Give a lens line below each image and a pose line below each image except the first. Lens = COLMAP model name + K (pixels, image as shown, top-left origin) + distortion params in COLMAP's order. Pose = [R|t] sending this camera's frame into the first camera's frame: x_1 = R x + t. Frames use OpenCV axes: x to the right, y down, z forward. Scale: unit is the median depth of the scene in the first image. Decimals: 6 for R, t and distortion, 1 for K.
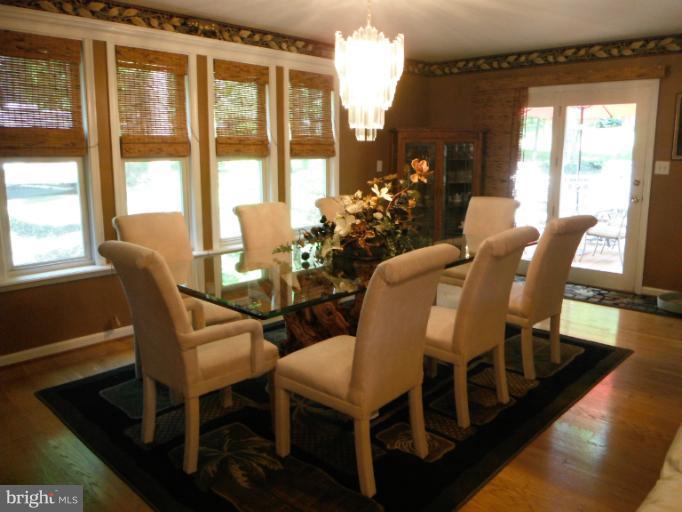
lens RADIAL K [[605.6, 0, 341.0], [0, 605.6, 256.0], [0, 0, 1]] dist [0.003778, 0.002597]
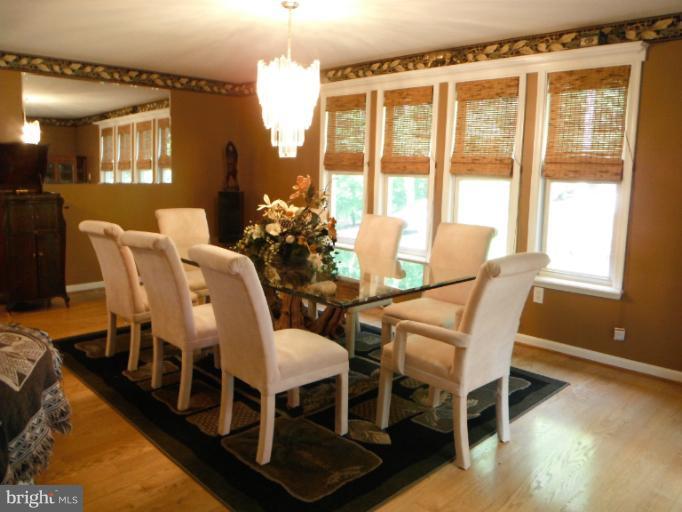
lens RADIAL K [[560.1, 0, 338.1], [0, 560.1, 250.9], [0, 0, 1]] dist [-0.010445, -0.017523]
pose [[-0.077090, 0.144708, -0.986467, 0.782077], [-0.189678, 0.969213, 0.157000, -0.150089], [0.978815, 0.199214, -0.047269, 0.870300]]
